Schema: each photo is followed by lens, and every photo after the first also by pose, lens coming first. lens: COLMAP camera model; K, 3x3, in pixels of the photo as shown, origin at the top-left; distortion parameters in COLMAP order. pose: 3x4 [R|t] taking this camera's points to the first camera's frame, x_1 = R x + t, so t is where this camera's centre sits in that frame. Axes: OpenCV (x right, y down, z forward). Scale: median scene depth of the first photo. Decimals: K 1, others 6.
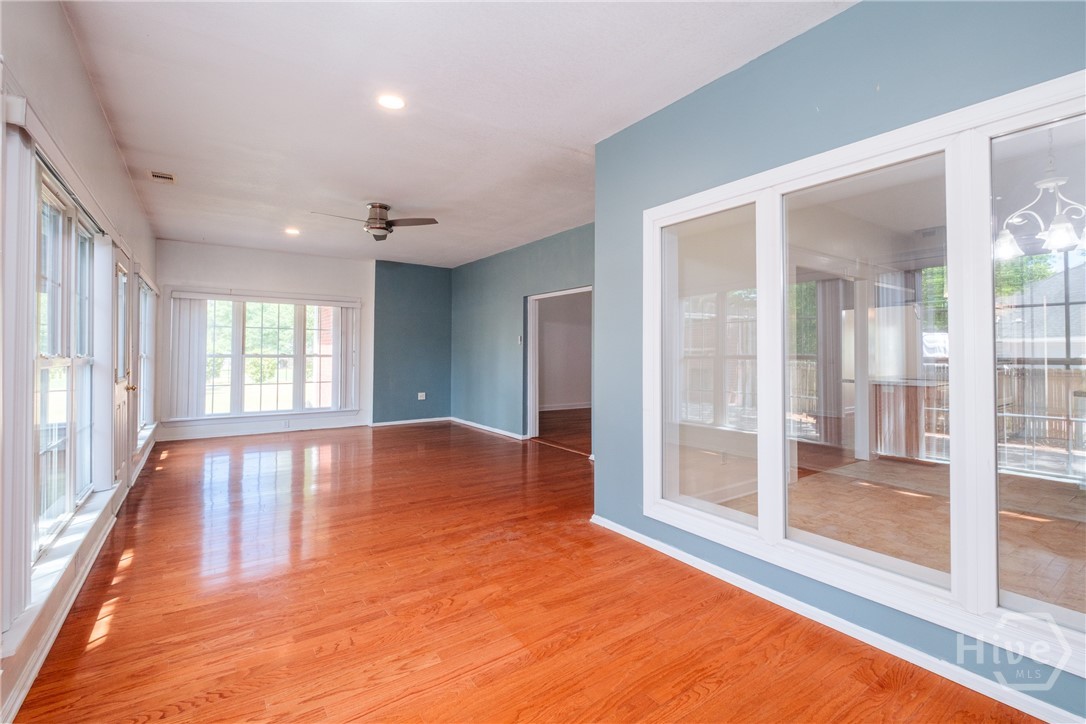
lens RADIAL K [[479.8, 0, 550.4], [0, 479.8, 355.6], [0, 0, 1]] dist [-0.001481, -0.001755]
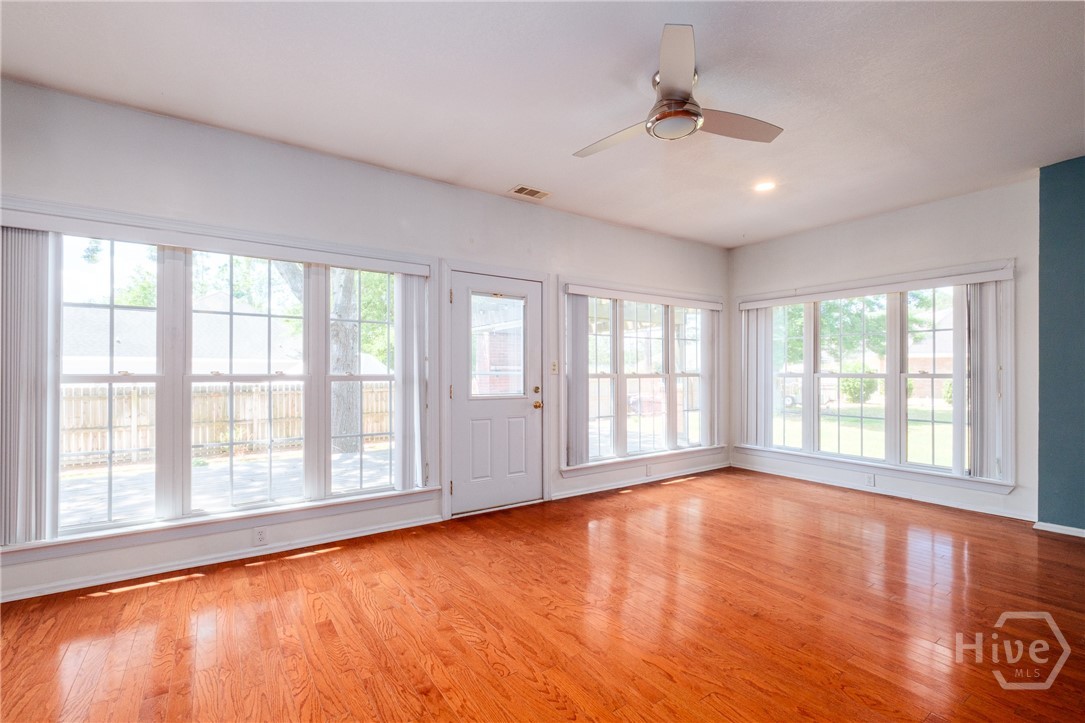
lens RADIAL K [[479.4, 0, 578.0], [0, 479.4, 369.7], [0, 0, 1]] dist [-0.001481, -0.001755]
pose [[0.004200, -0.011530, -0.999925, 0.104462], [-0.000130, 0.999934, -0.011531, 0.001473], [0.999991, 0.000179, 0.004199, 0.662109]]
